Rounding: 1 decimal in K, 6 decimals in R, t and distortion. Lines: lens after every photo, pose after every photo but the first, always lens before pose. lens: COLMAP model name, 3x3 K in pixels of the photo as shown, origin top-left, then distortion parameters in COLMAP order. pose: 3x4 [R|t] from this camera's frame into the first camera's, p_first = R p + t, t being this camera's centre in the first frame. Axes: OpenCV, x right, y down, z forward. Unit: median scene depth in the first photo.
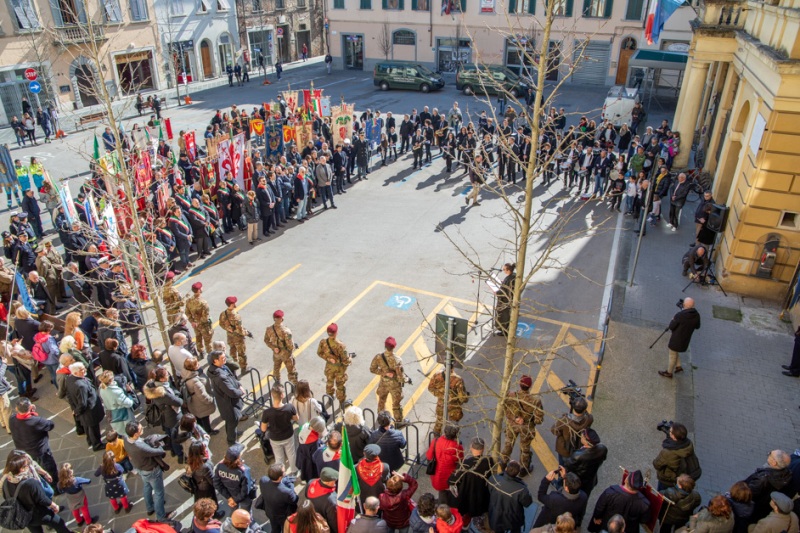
lens RADIAL K [[558.4, 0, 382.4], [0, 558.4, 268.1], [0, 0, 1]] dist [-0.099537, 0.070626]
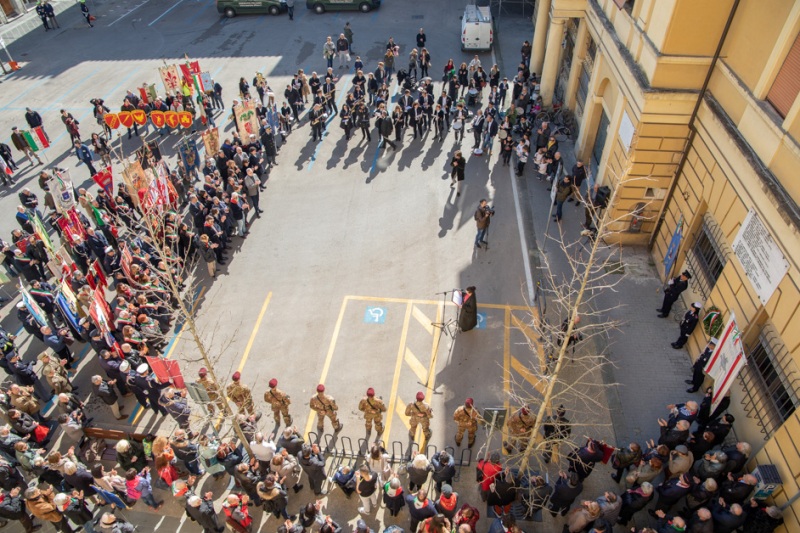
lens RADIAL K [[558.4, 0, 382.4], [0, 558.4, 268.1], [0, 0, 1]] dist [-0.099537, 0.070626]
pose [[0.944128, -0.233171, 0.232924, -0.195275], [0.169713, 0.949785, 0.262881, -0.325728], [-0.282524, -0.208663, 0.936291, -0.097475]]
